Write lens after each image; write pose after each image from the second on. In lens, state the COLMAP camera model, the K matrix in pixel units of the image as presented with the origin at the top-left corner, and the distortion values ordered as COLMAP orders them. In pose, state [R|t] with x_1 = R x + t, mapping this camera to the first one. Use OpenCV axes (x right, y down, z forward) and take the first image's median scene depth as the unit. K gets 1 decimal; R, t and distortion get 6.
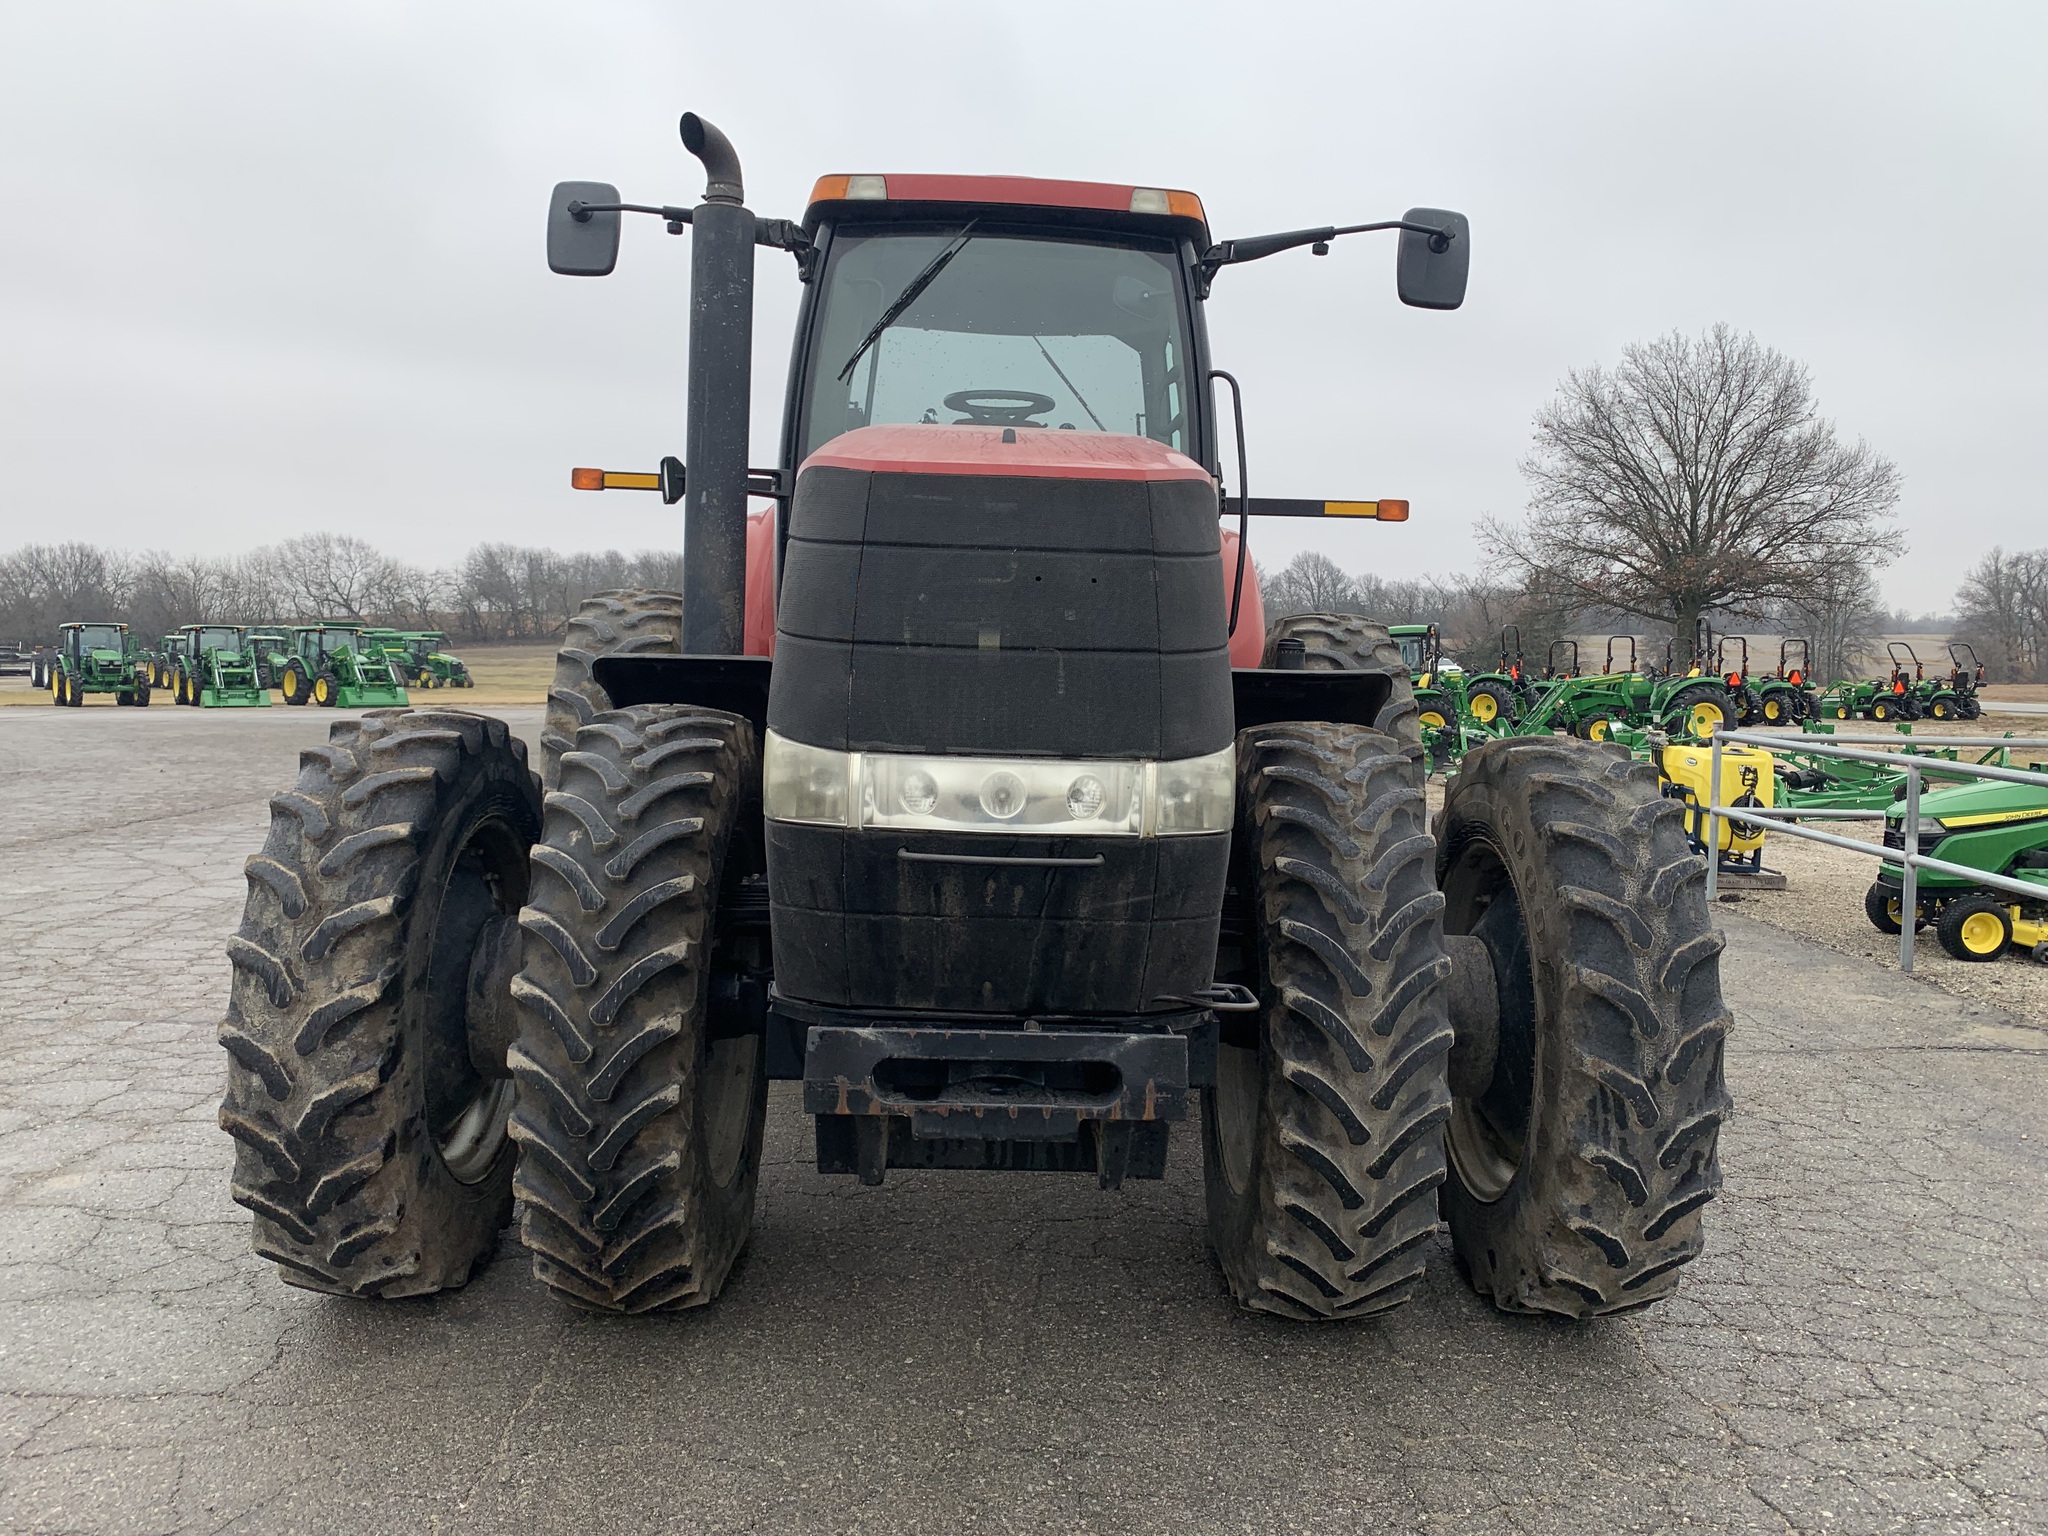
lens RADIAL K [[1572.6, 0, 1004.9], [0, 1572.6, 737.3], [0, 0, 1]] dist [0.043945, -0.061013]
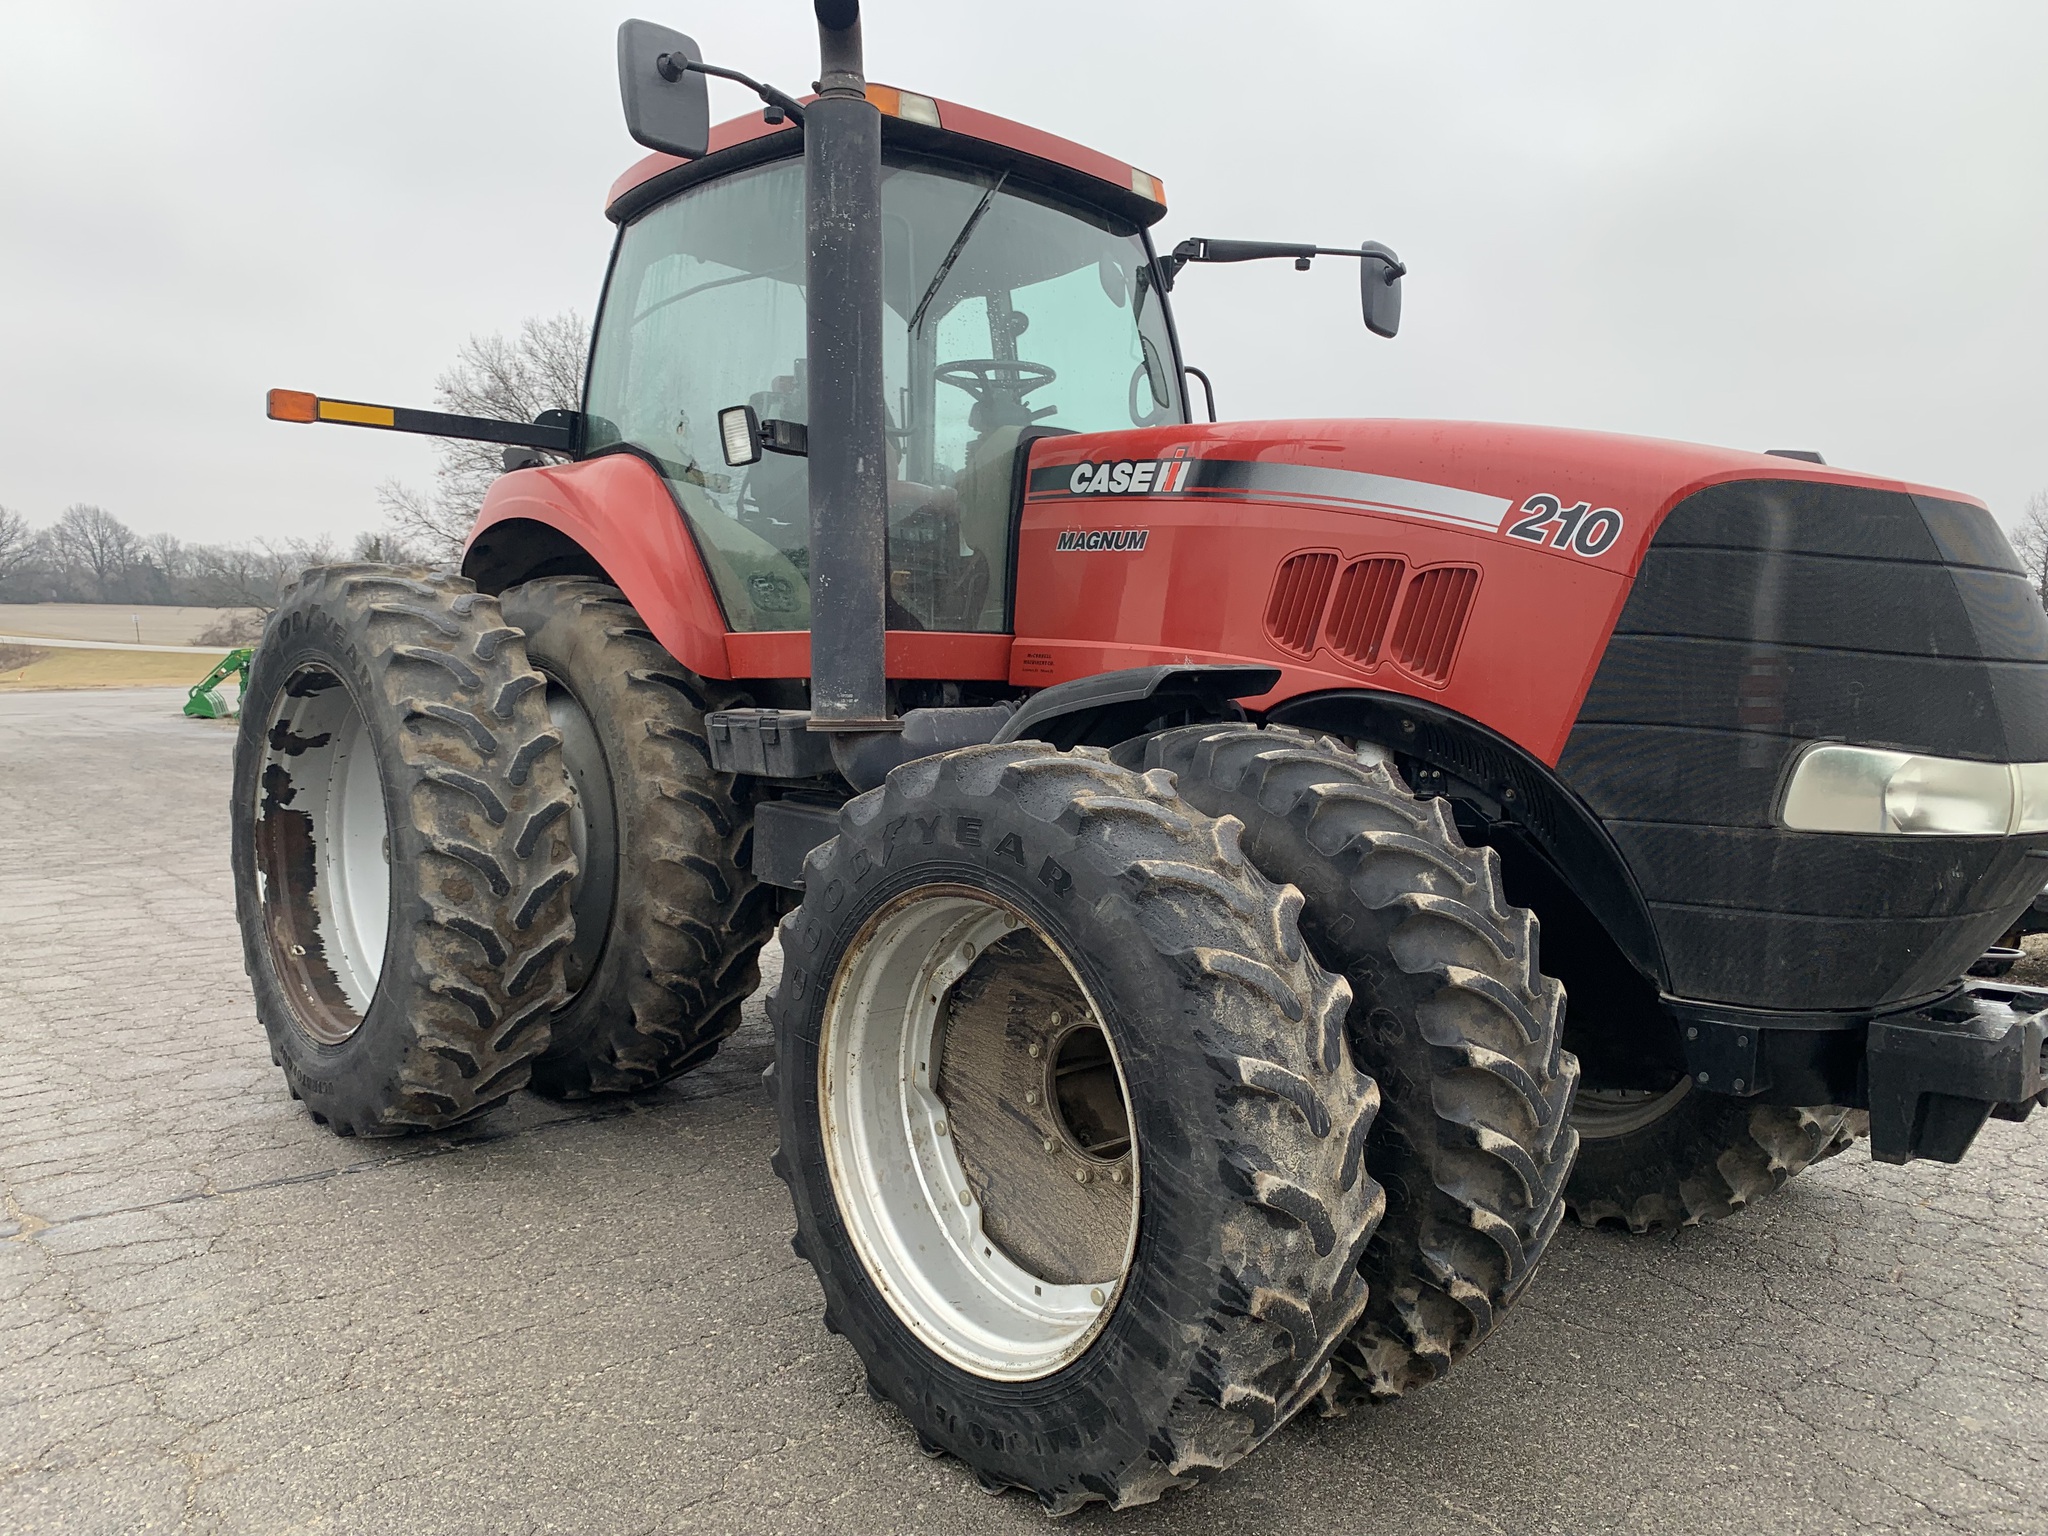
lens RADIAL K [[1575.3, 0, 996.9], [0, 1575.3, 769.7], [0, 0, 1]] dist [0.060281, -0.090391]
pose [[0.751603, -0.062617, 0.656637, -1.031497], [0.036605, 0.997909, 0.053261, -0.053229], [-0.658599, -0.015995, 0.752324, 0.504088]]
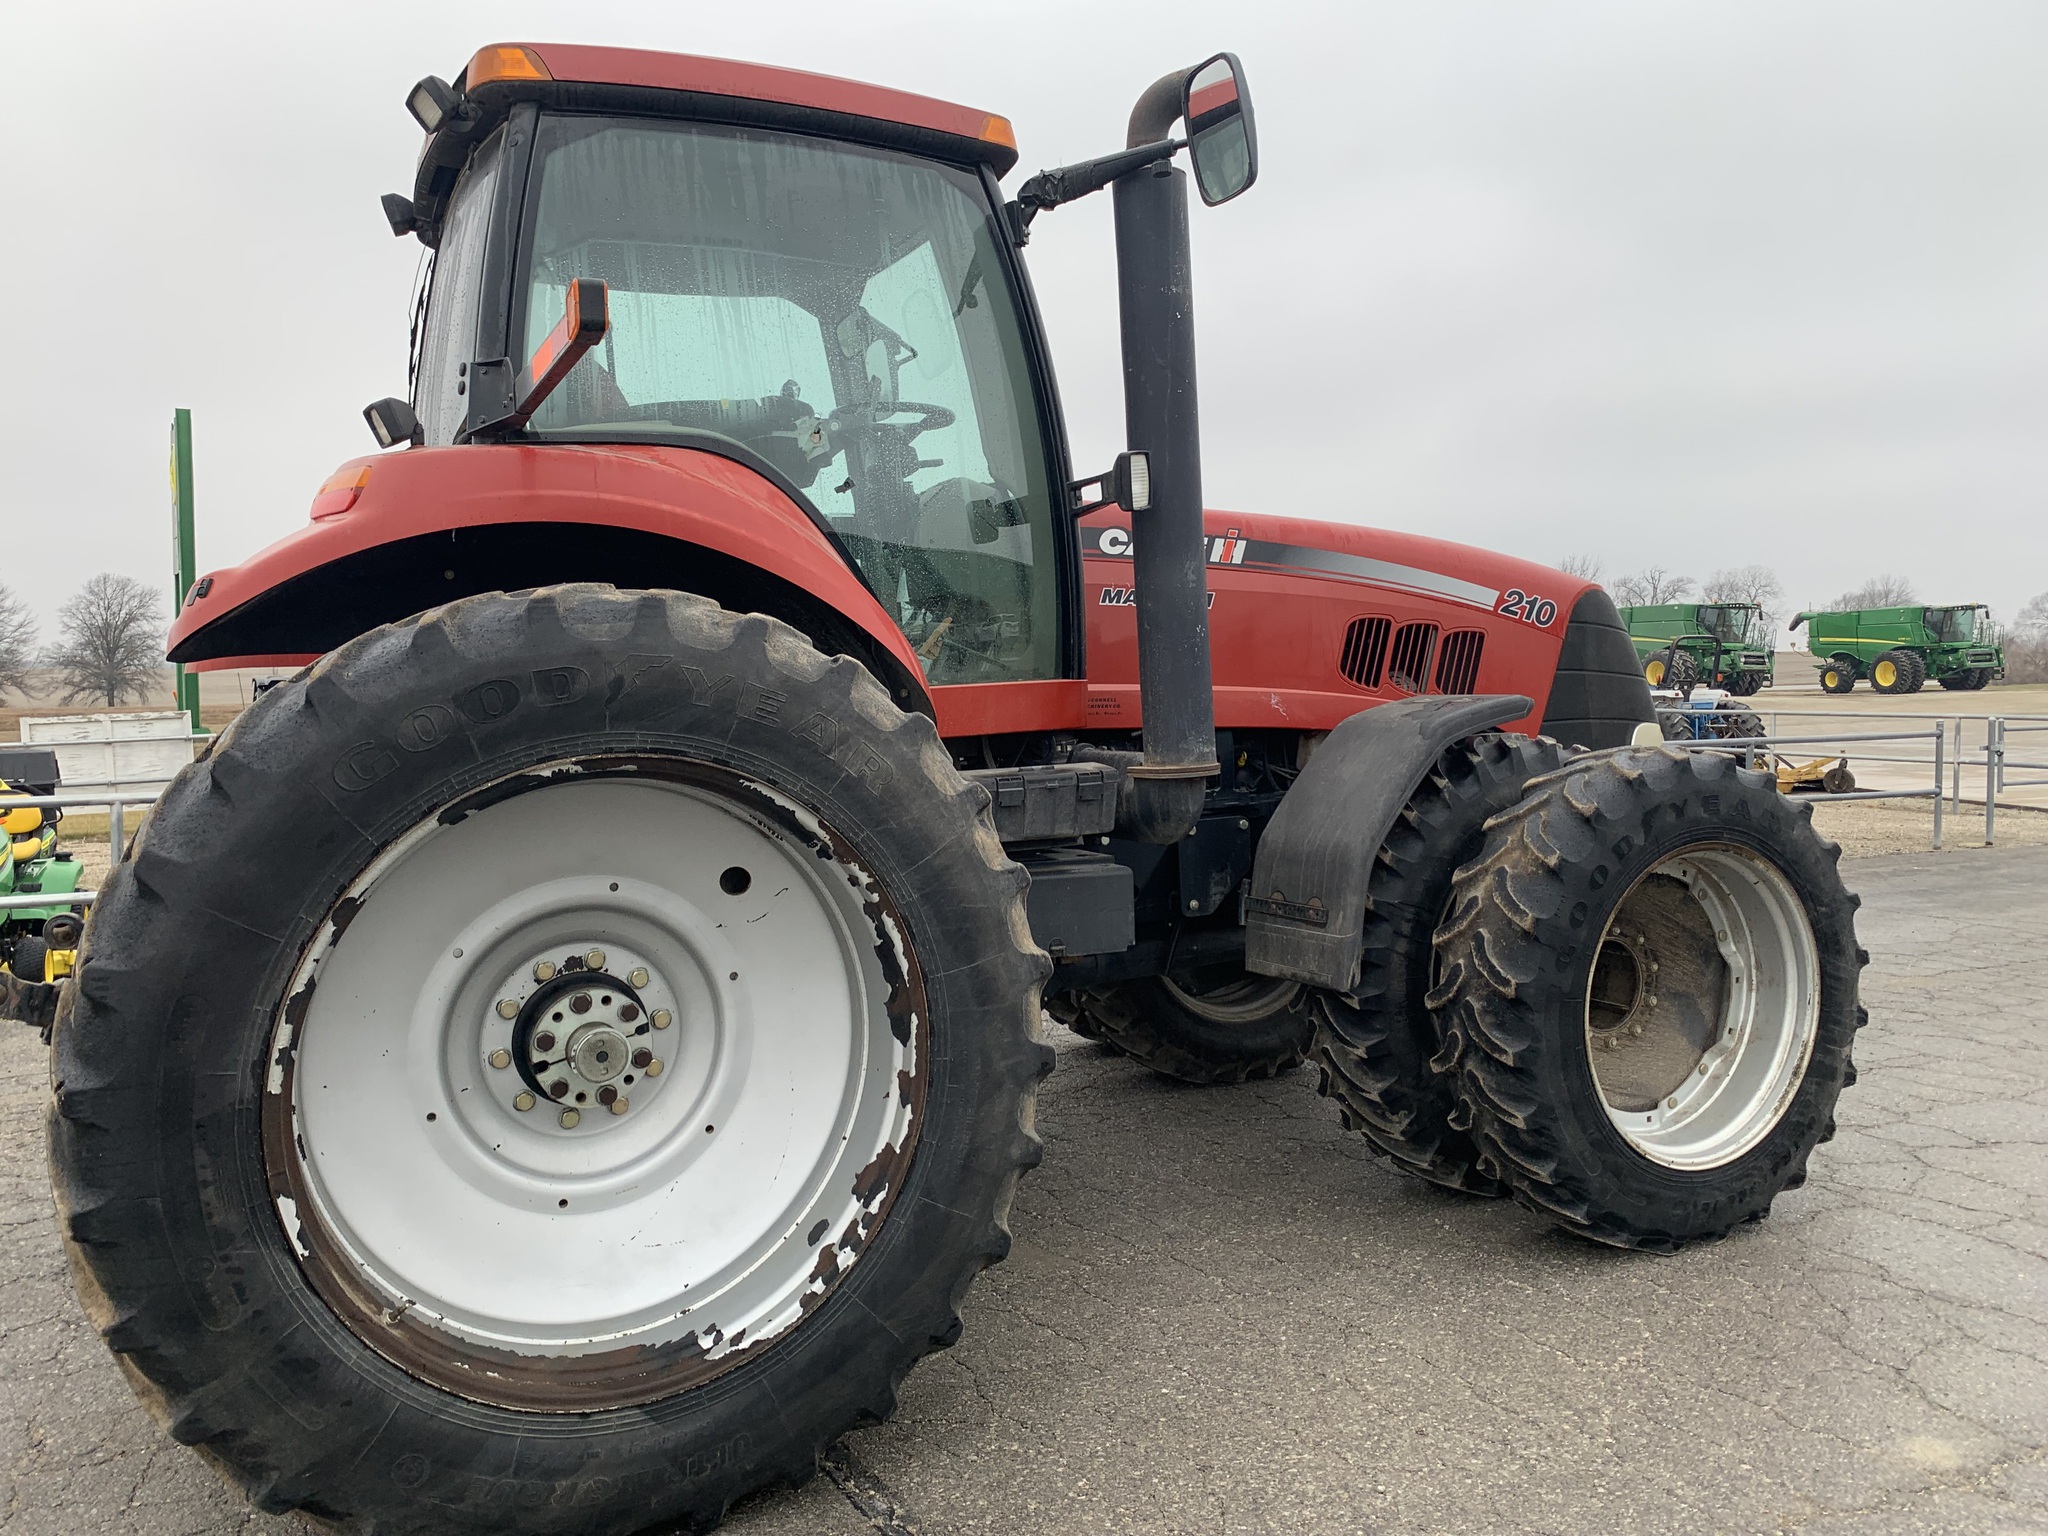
lens RADIAL K [[1570.8, 0, 1032.2], [0, 1570.8, 732.5], [0, 0, 1]] dist [0.099406, -0.189002]
pose [[-0.434408, -0.041287, 0.899770, -1.408291], [0.056843, 0.995701, 0.073132, -0.159533], [-0.898921, 0.082915, -0.430193, 2.209946]]
